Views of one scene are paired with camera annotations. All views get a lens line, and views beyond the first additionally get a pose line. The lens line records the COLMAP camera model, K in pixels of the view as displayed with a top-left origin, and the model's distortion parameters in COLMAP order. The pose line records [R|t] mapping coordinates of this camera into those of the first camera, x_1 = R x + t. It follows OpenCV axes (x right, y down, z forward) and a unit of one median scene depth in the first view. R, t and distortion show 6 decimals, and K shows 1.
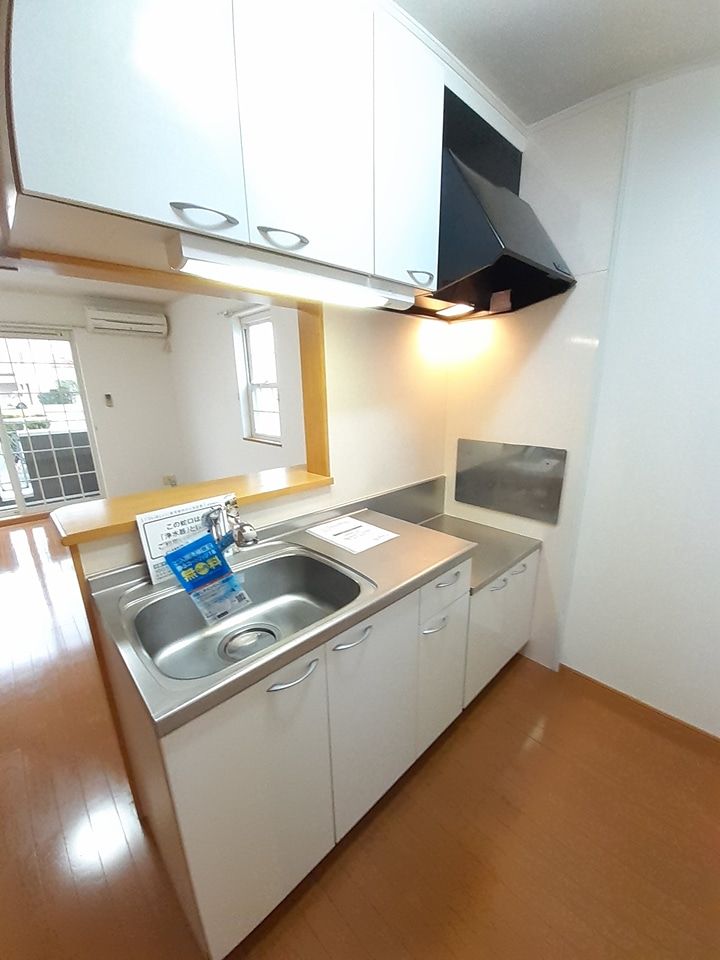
lens RADIAL K [[378.5, 0, 357.9], [0, 378.5, 486.8], [0, 0, 1]] dist [0.009687, 0.000509]
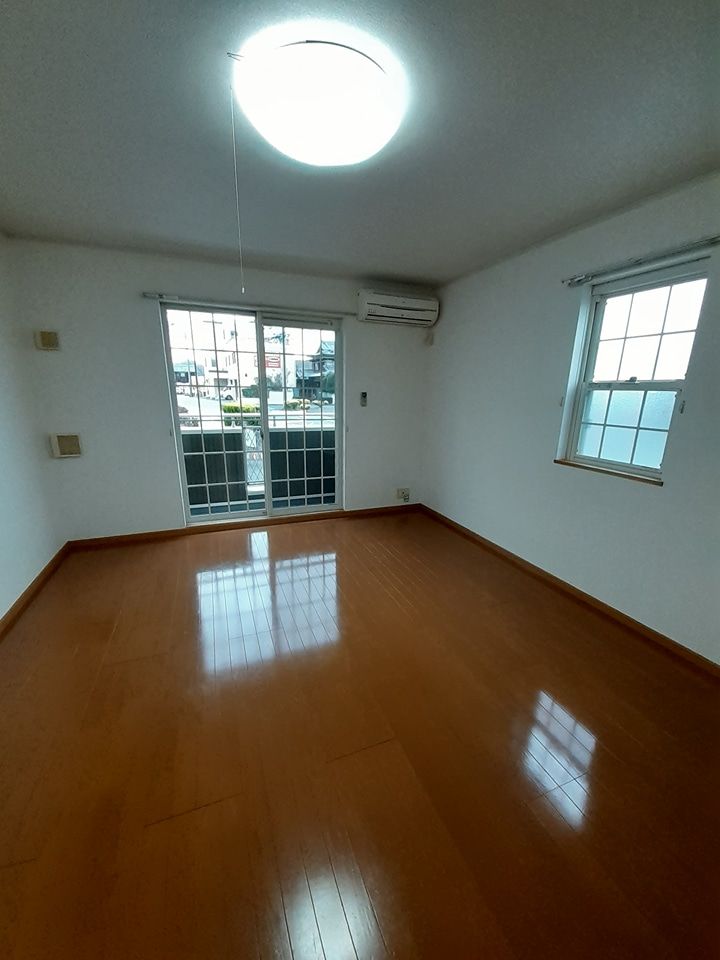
lens RADIAL K [[378.5, 0, 360.9], [0, 378.5, 484.9], [0, 0, 1]] dist [0.009687, 0.000509]
pose [[0.931665, 0.119776, -0.343008, -0.356199], [-0.122758, 0.992350, 0.013089, -0.043656], [0.341952, 0.029912, 0.939241, 0.196095]]
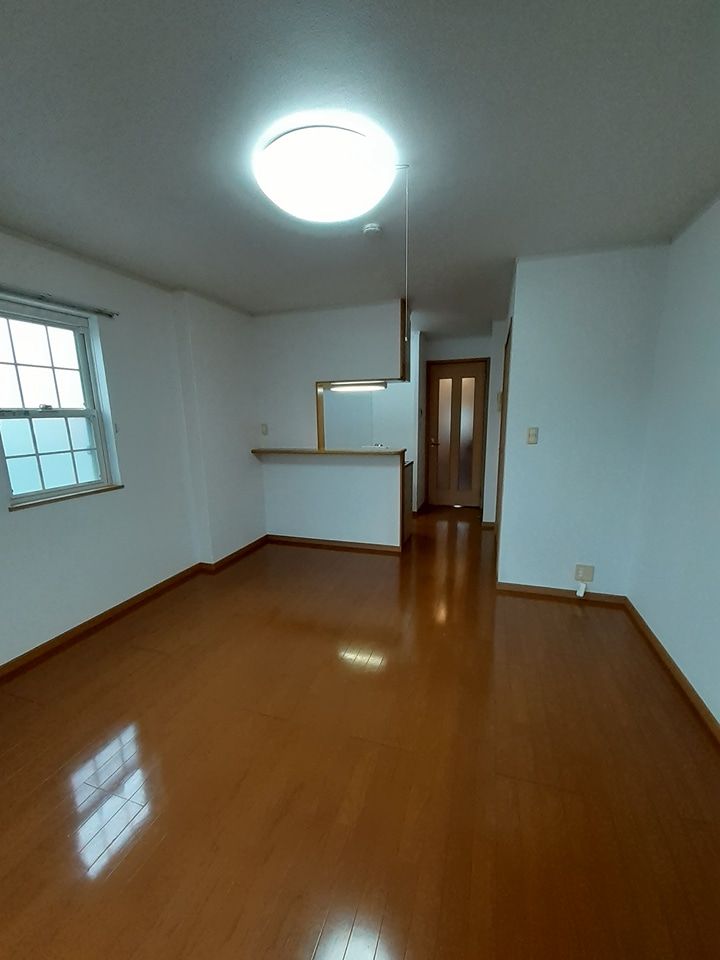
lens RADIAL K [[378.5, 0, 361.9], [0, 378.5, 488.1], [0, 0, 1]] dist [0.009687, 0.000509]
pose [[-0.474003, -0.150065, 0.867642, -0.902960], [0.254404, 0.920006, 0.298106, -0.168585], [-0.842971, 0.362035, -0.397908, 0.691518]]
